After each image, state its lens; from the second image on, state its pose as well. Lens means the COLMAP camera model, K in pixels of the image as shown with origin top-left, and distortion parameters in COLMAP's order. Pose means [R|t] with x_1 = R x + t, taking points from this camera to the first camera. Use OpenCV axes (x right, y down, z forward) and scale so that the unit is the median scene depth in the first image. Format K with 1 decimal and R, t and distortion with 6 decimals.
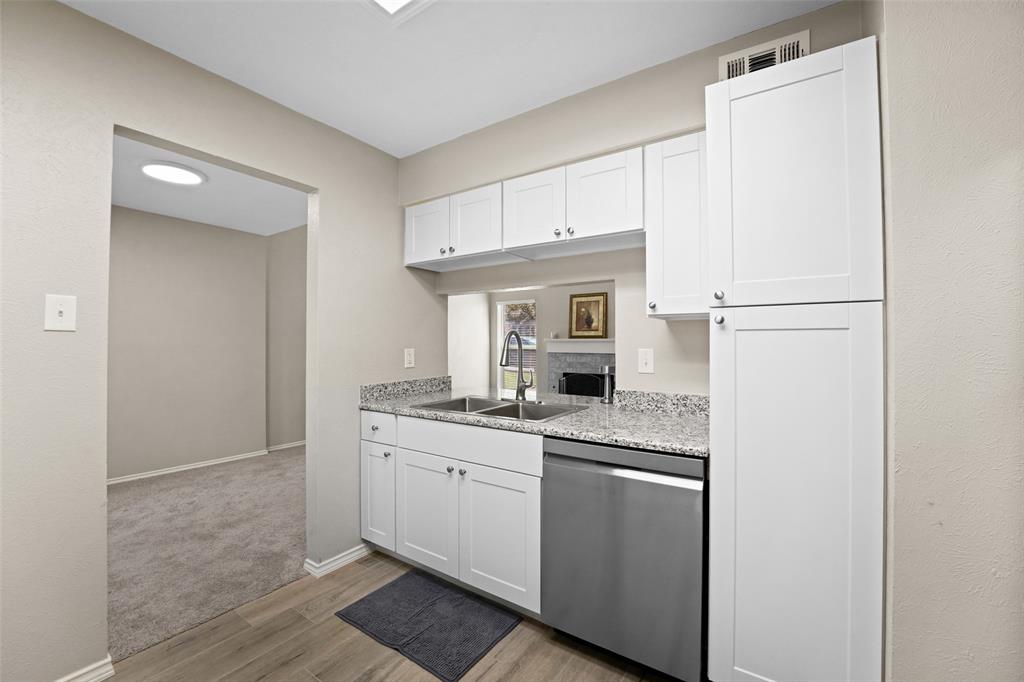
lens RADIAL K [[414.3, 0, 511.9], [0, 414.3, 338.8], [0, 0, 1]] dist [-0.025162, 0.000298]
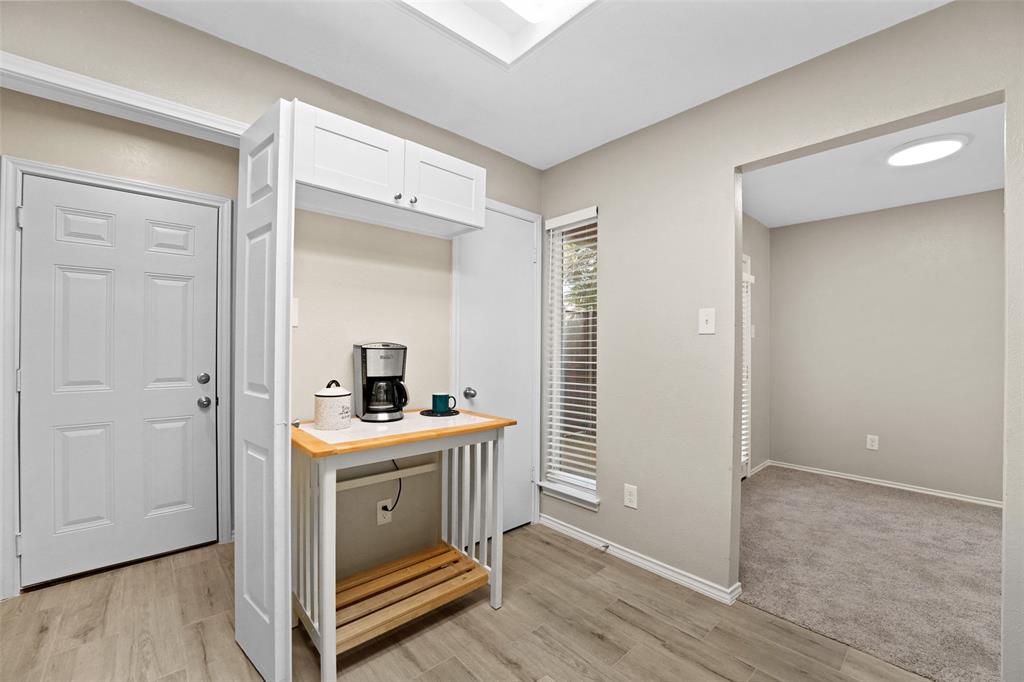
lens RADIAL K [[416.3, 0, 509.5], [0, 416.3, 348.5], [0, 0, 1]] dist [-0.023980, 0.000283]
pose [[-0.242691, -0.004580, -0.970093, 0.226852], [0.004944, 0.999970, -0.005958, 0.018240], [0.970091, -0.006242, -0.242661, 0.337528]]
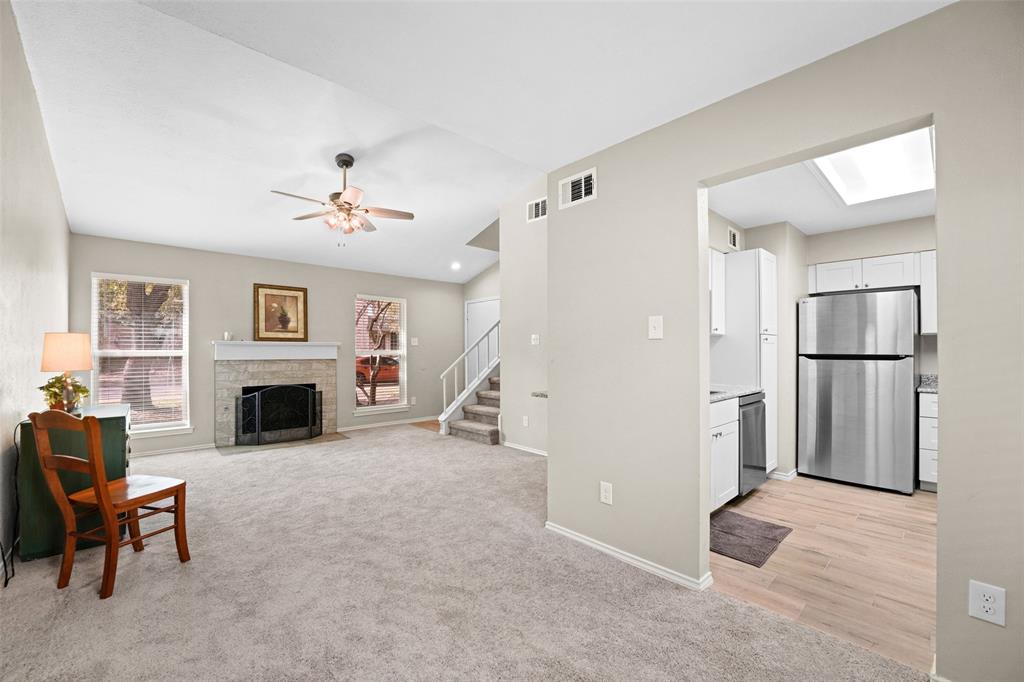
lens RADIAL K [[411.1, 0, 497.0], [0, 411.1, 347.7], [0, 0, 1]] dist [-0.017866, -0.000041]
pose [[0.251633, 0.003081, 0.967818, -1.189489], [-0.011868, 0.999930, -0.000098, 0.016069], [-0.967750, -0.011461, 0.251651, 0.958393]]
